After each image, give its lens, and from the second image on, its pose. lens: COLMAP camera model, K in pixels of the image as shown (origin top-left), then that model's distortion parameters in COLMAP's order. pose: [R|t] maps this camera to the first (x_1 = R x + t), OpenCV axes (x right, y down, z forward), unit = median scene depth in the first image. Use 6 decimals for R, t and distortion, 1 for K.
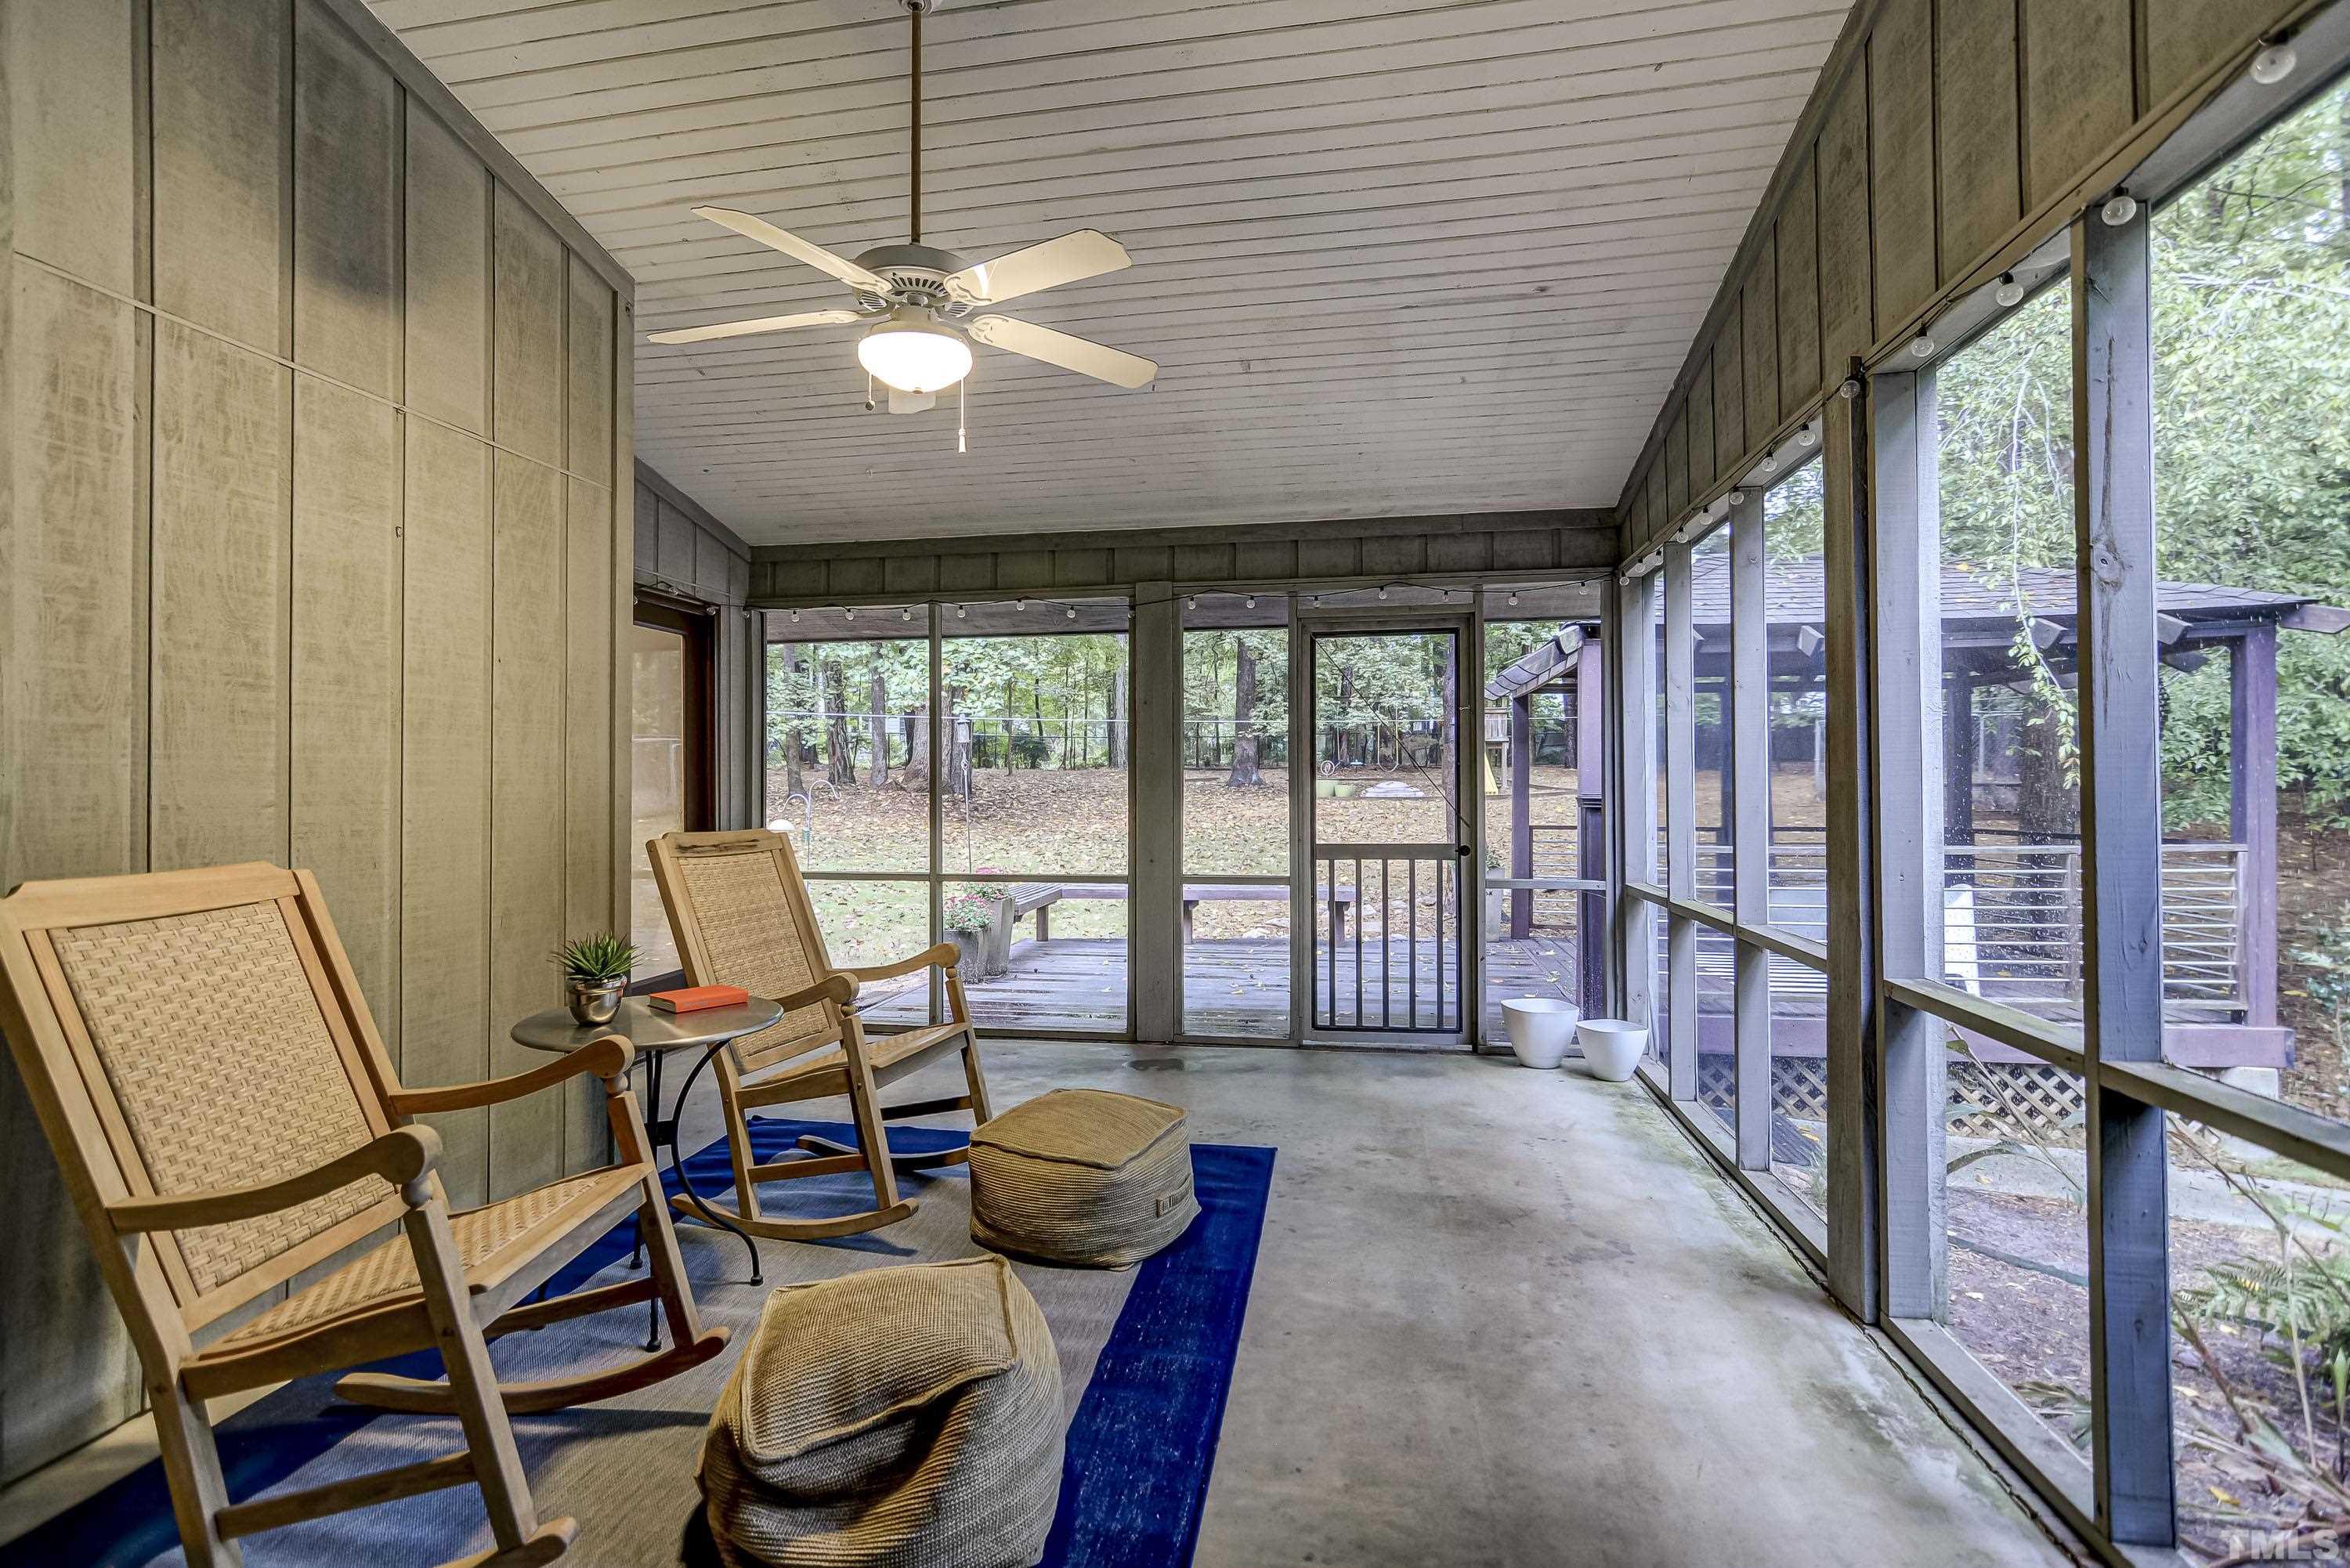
lens RADIAL K [[1134.8, 0, 1158.4], [0, 1134.8, 772.6], [0, 0, 1]] dist [-0.013031, 0.007680]
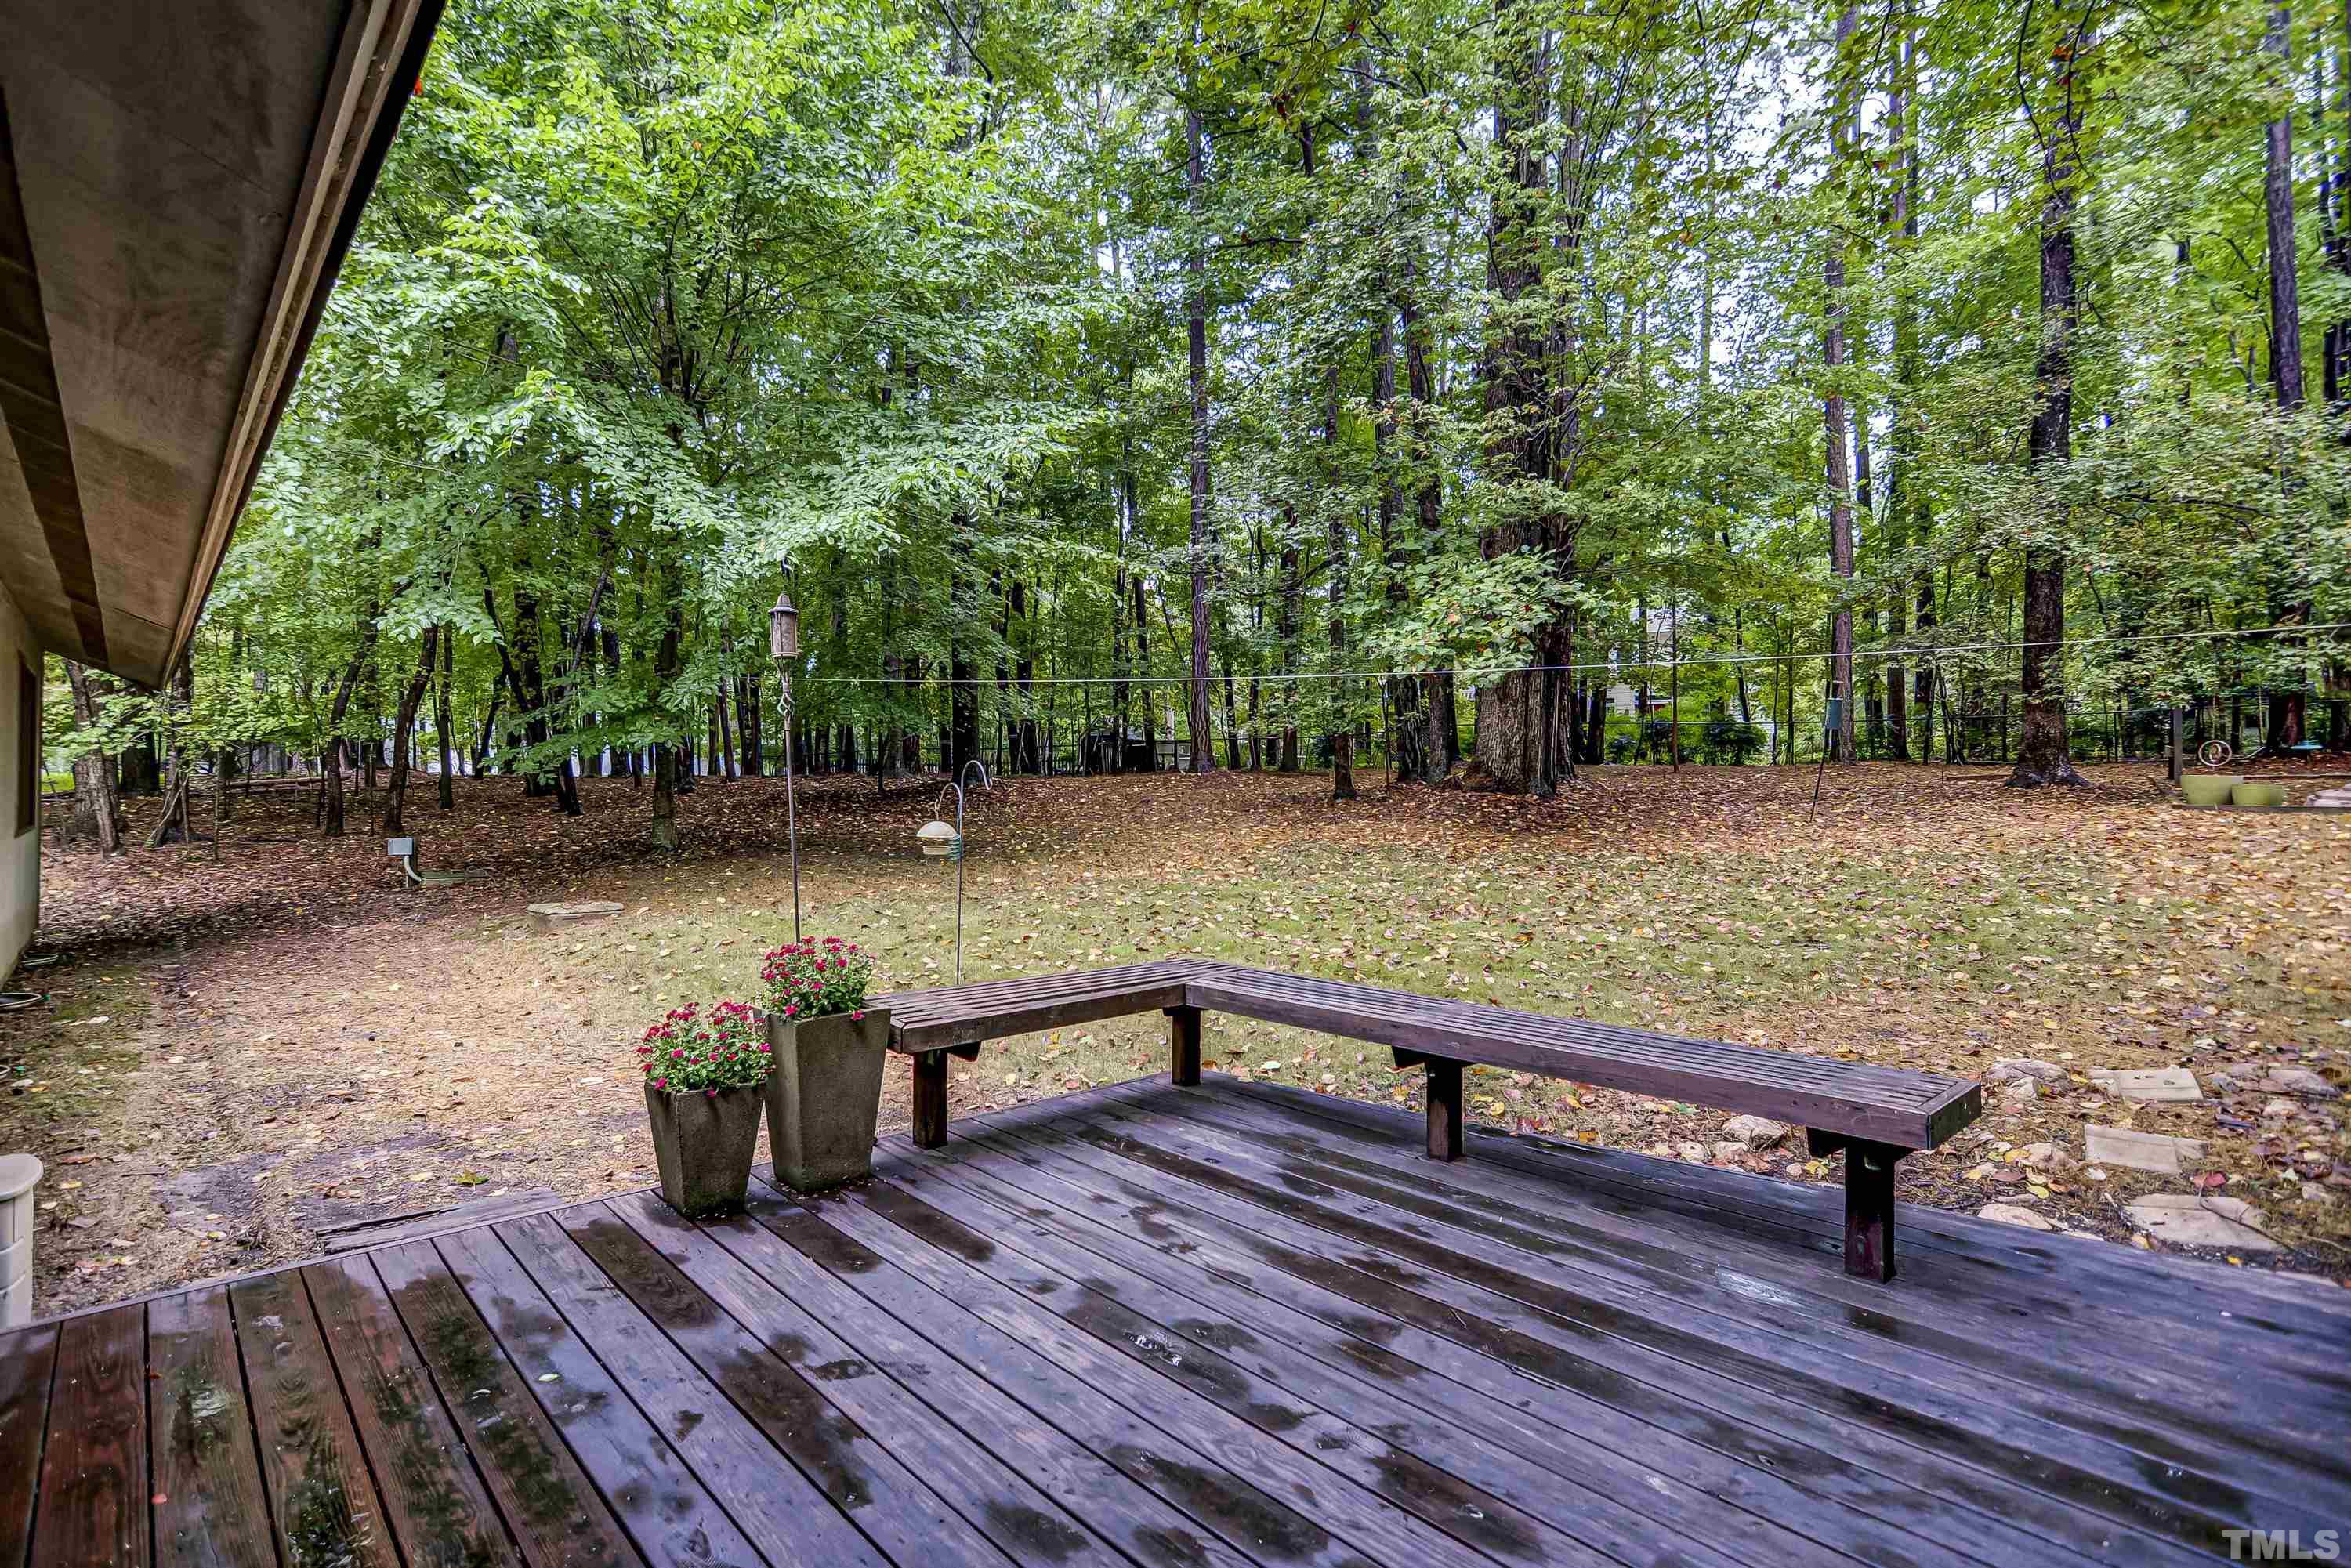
lens RADIAL K [[1135.3, 0, 1158.9], [0, 1135.3, 772.6], [0, 0, 1]] dist [-0.013031, 0.007680]
pose [[0.793584, -0.005516, -0.608436, 0.086015], [0.002239, 0.999979, -0.006145, 0.008890], [0.608457, 0.003514, 0.793579, 0.288031]]
